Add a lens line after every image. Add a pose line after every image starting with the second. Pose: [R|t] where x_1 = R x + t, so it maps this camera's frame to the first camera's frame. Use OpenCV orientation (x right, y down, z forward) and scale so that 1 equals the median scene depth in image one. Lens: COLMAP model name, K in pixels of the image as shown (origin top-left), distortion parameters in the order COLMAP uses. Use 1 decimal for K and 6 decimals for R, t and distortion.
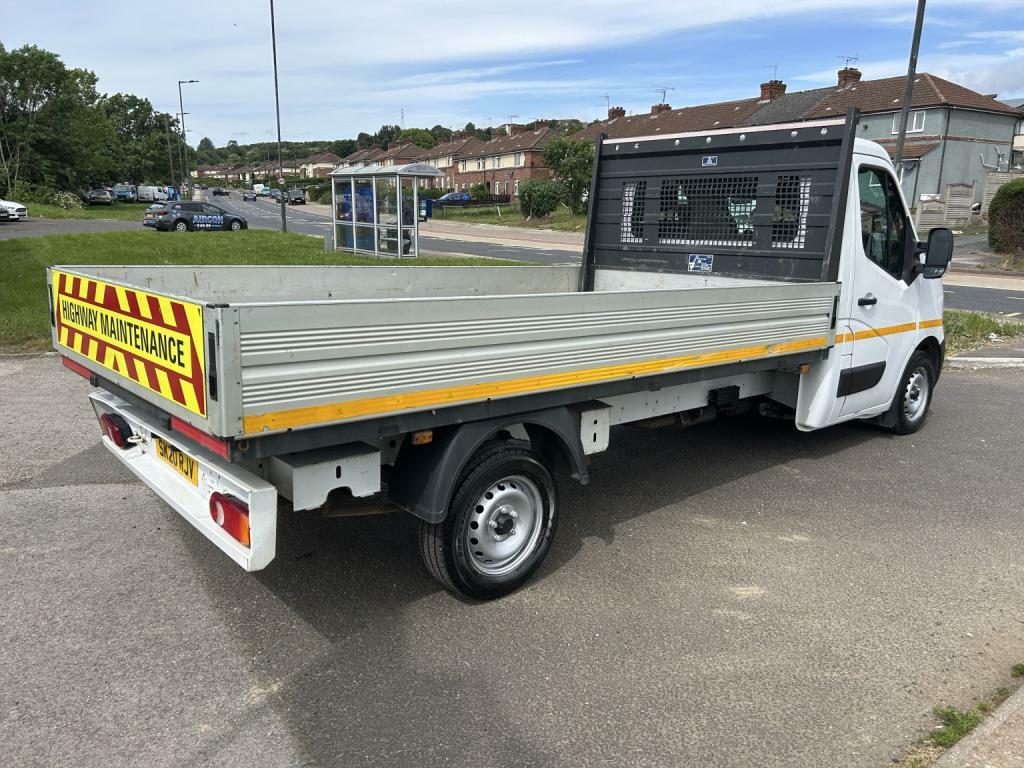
lens RADIAL K [[749.1, 0, 512.0], [0, 749.1, 384.0], [0, 0, 1]] dist [0.073612, -0.098837]
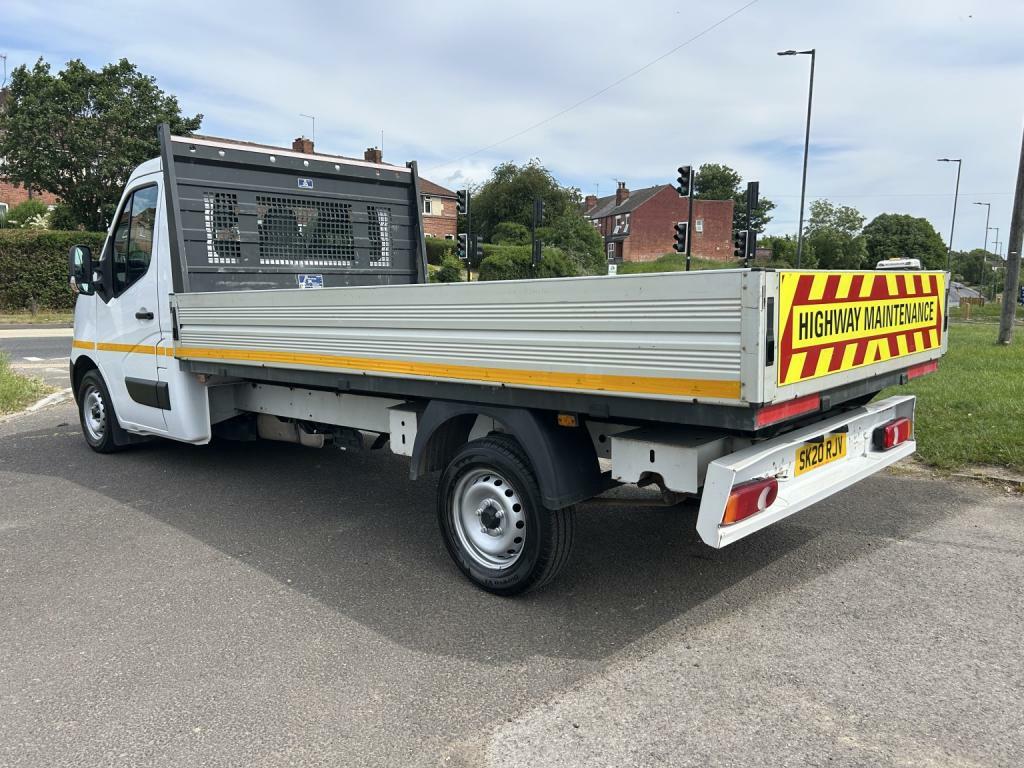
lens RADIAL K [[749.1, 0, 512.0], [0, 749.1, 384.0], [0, 0, 1]] dist [0.073612, -0.098837]
pose [[-0.072087, -0.150246, 0.986017, -0.854963], [0.216832, 0.962585, 0.162527, -0.147240], [-0.973544, 0.225516, -0.036812, 0.874152]]
